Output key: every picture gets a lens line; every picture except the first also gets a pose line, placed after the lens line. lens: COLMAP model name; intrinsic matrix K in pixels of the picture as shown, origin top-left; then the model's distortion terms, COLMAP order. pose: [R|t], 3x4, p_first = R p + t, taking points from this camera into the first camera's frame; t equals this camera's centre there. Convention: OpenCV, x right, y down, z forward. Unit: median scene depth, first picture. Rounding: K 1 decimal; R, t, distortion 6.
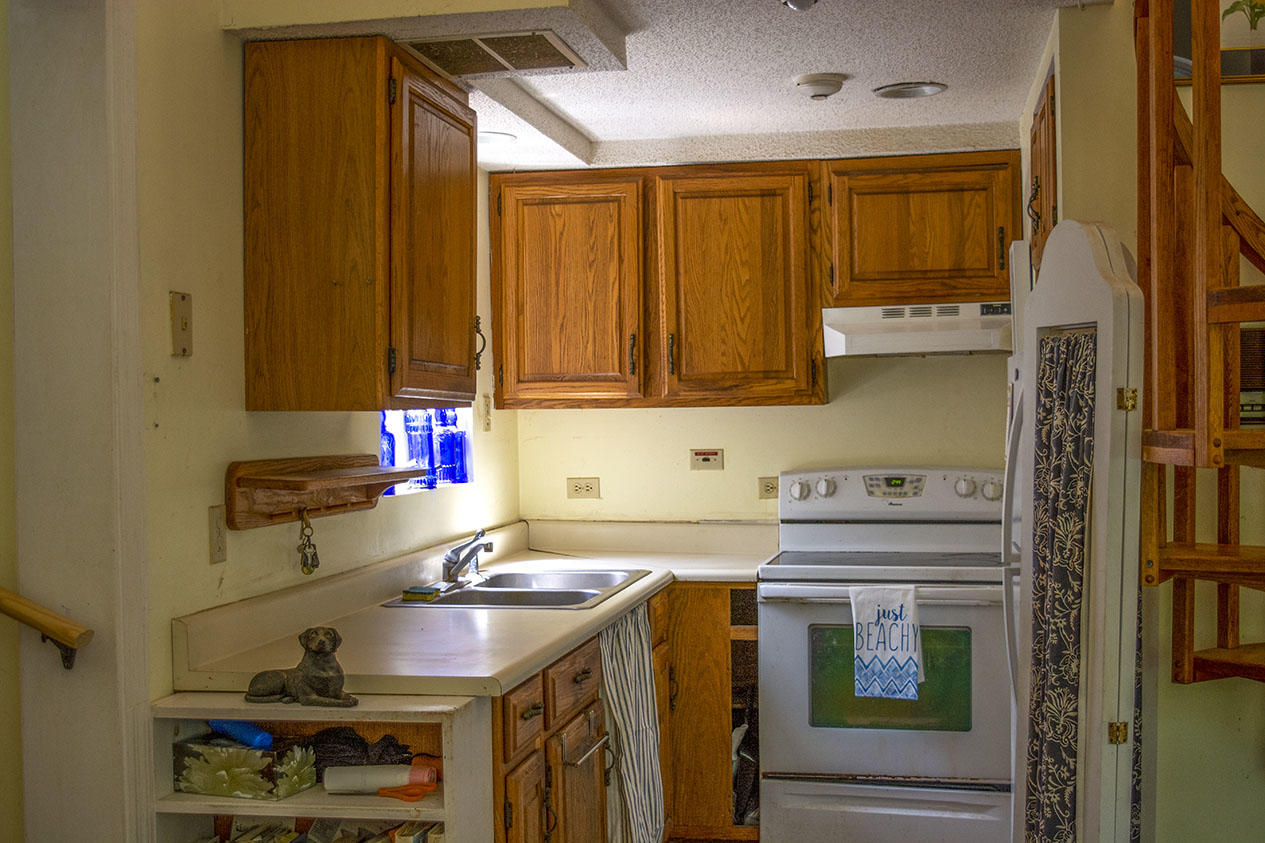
lens RADIAL K [[1522.1, 0, 633.7], [0, 1522.1, 423.0], [0, 0, 1]] dist [-0.048713, 0.000000]
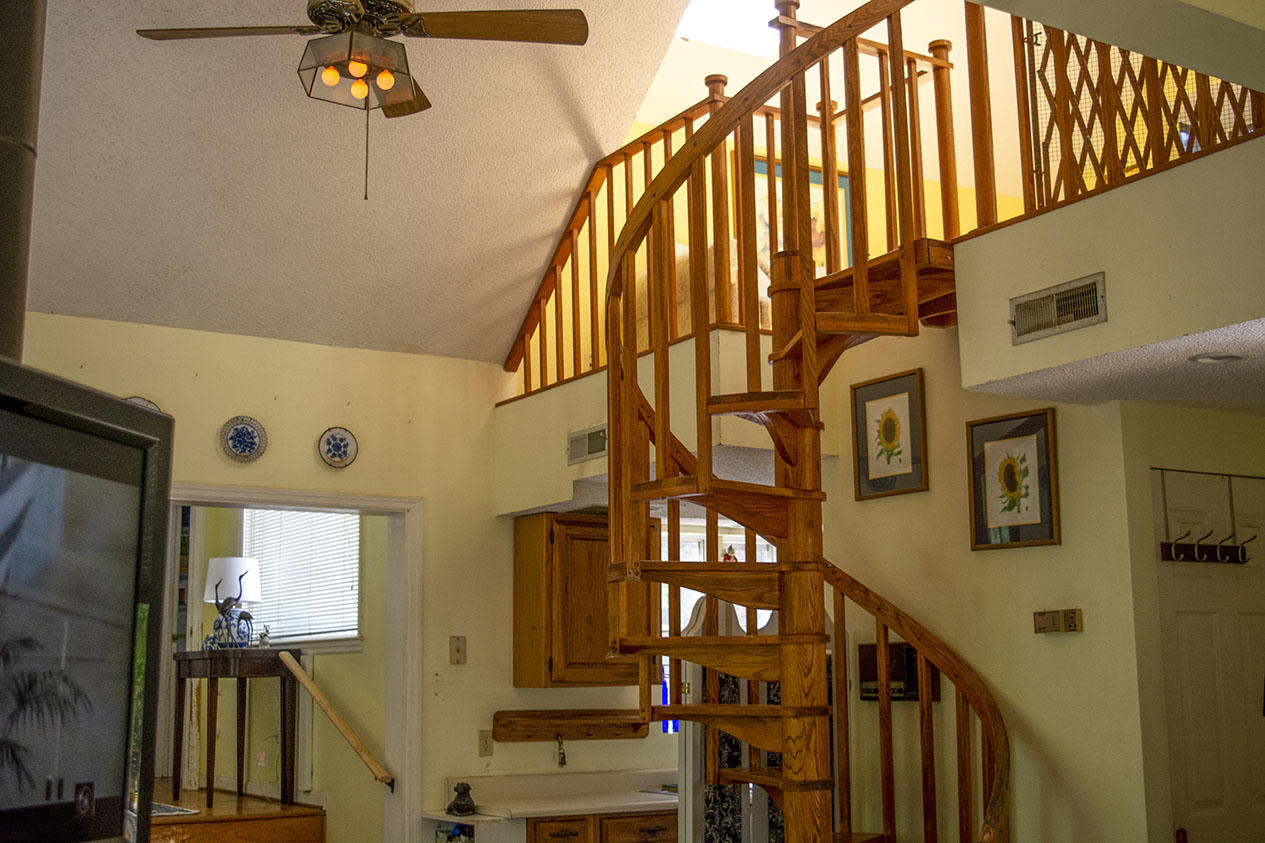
lens RADIAL K [[1522.1, 0, 631.8], [0, 1522.1, 419.5], [0, 0, 1]] dist [-0.048713, 0.000000]
pose [[0.667880, -0.123562, -0.733940, 1.520744], [-0.003353, 0.985613, -0.168983, -0.018864], [0.744261, 0.115321, 0.657857, -0.354315]]
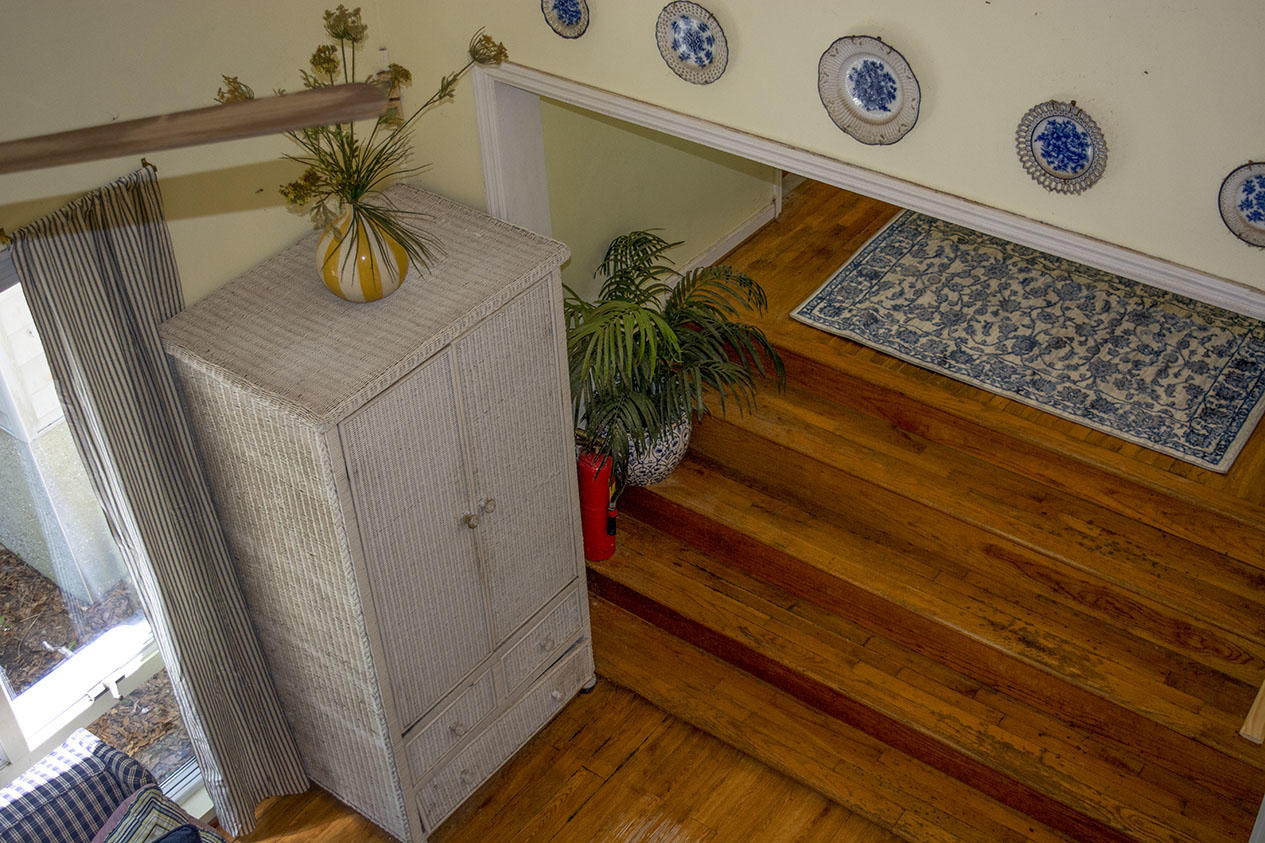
lens RADIAL K [[1522.1, 0, 636.7], [0, 1522.1, 417.1], [0, 0, 1]] dist [-0.048713, 0.000000]
pose [[-0.445219, 0.572077, -0.688846, 0.577657], [0.039532, 0.781105, 0.623147, -0.829418], [0.894549, 0.250205, -0.370378, 0.768475]]
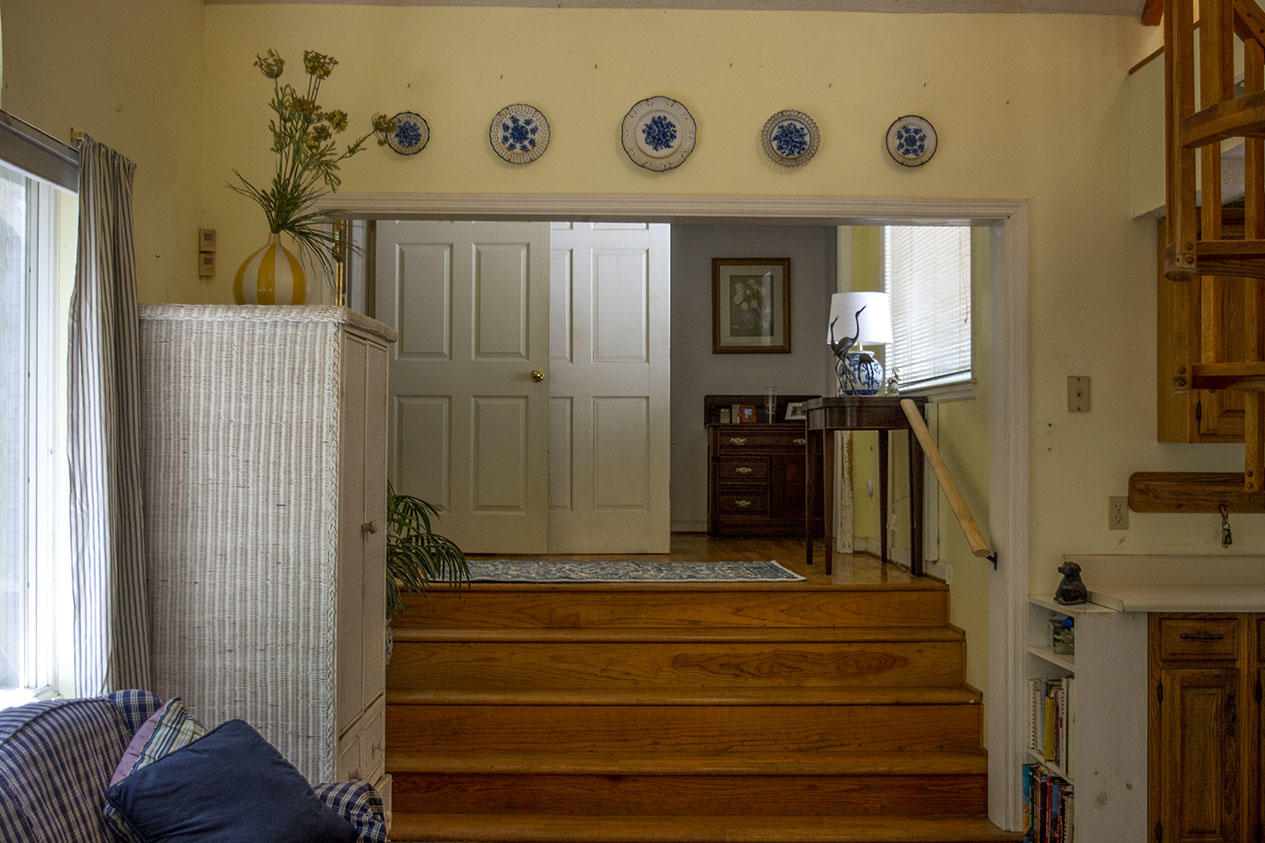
lens RADIAL K [[1522.1, 0, 635.6], [0, 1522.1, 421.0], [0, 0, 1]] dist [-0.048713, 0.000000]
pose [[0.197161, -0.004521, -0.980361, 1.272768], [-0.015718, 0.999846, -0.007772, -0.009337], [0.980245, 0.016941, 0.197060, 0.113157]]
